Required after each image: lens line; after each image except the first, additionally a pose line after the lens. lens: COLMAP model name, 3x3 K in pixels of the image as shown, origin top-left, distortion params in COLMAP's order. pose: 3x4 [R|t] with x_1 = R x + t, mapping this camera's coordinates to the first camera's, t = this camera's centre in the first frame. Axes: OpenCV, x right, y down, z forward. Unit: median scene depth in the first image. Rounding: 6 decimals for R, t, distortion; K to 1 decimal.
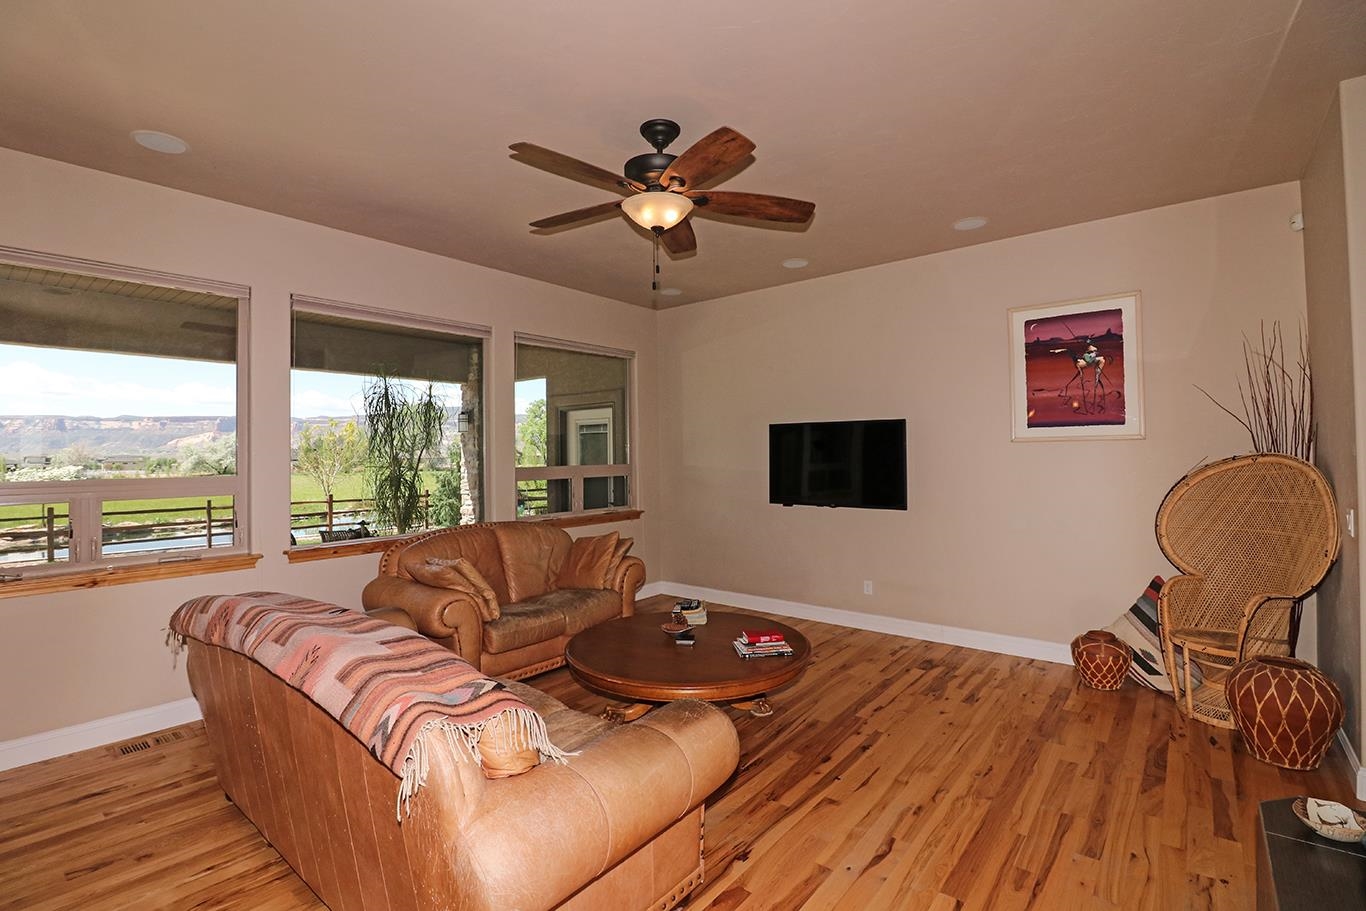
lens RADIAL K [[627.1, 0, 677.1], [0, 627.1, 441.6], [0, 0, 1]] dist [-0.000330, -0.011233]
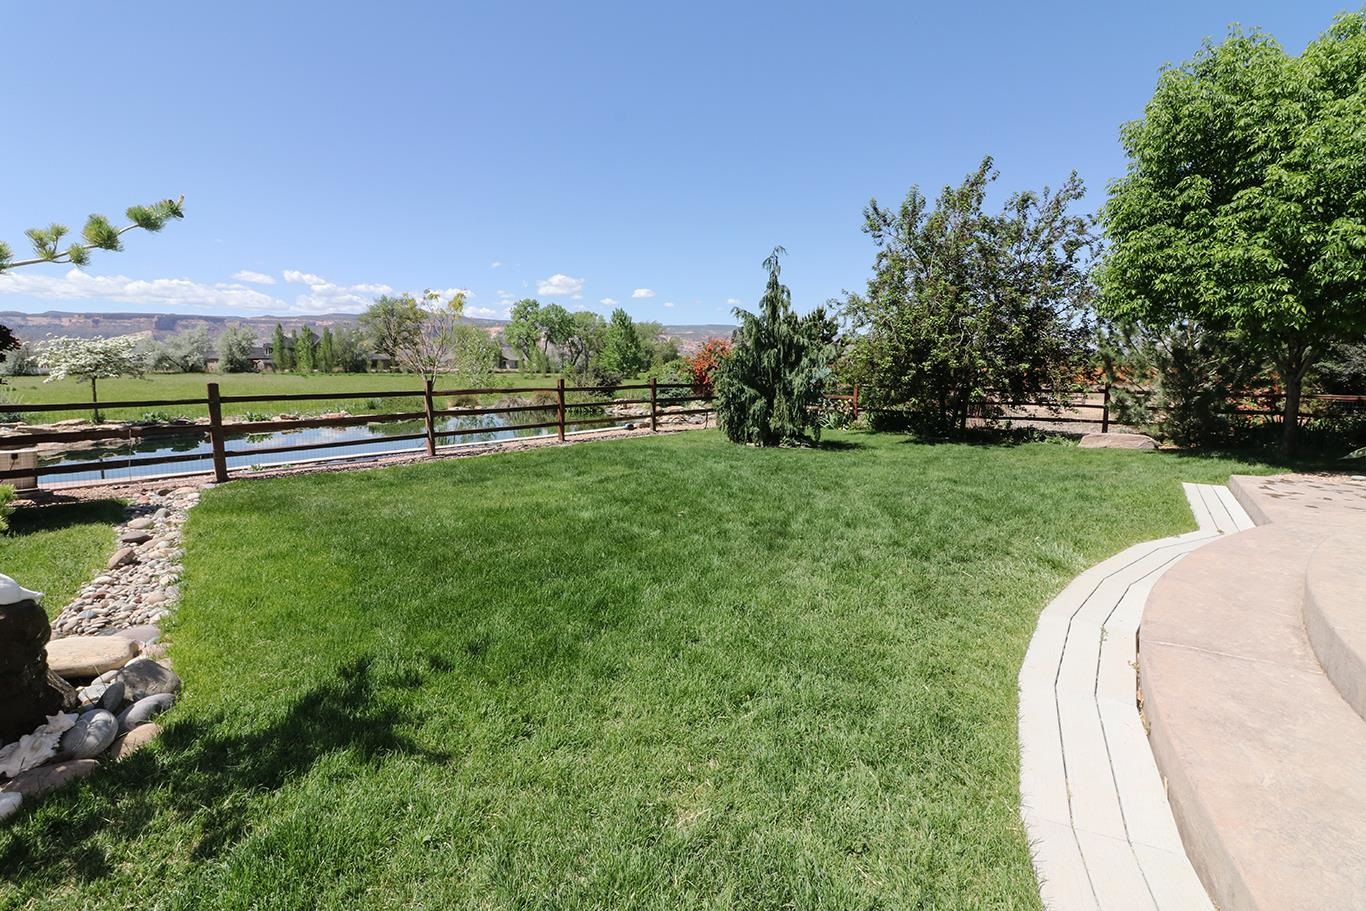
lens RADIAL K [[626.3, 0, 672.0], [0, 626.3, 453.3], [0, 0, 1]] dist [-0.002125, -0.011079]
pose [[0.998474, 0.012510, 0.053780, -0.534665], [-0.021017, 0.986785, 0.160664, 0.059197], [-0.051060, -0.161549, 0.985543, 0.344438]]
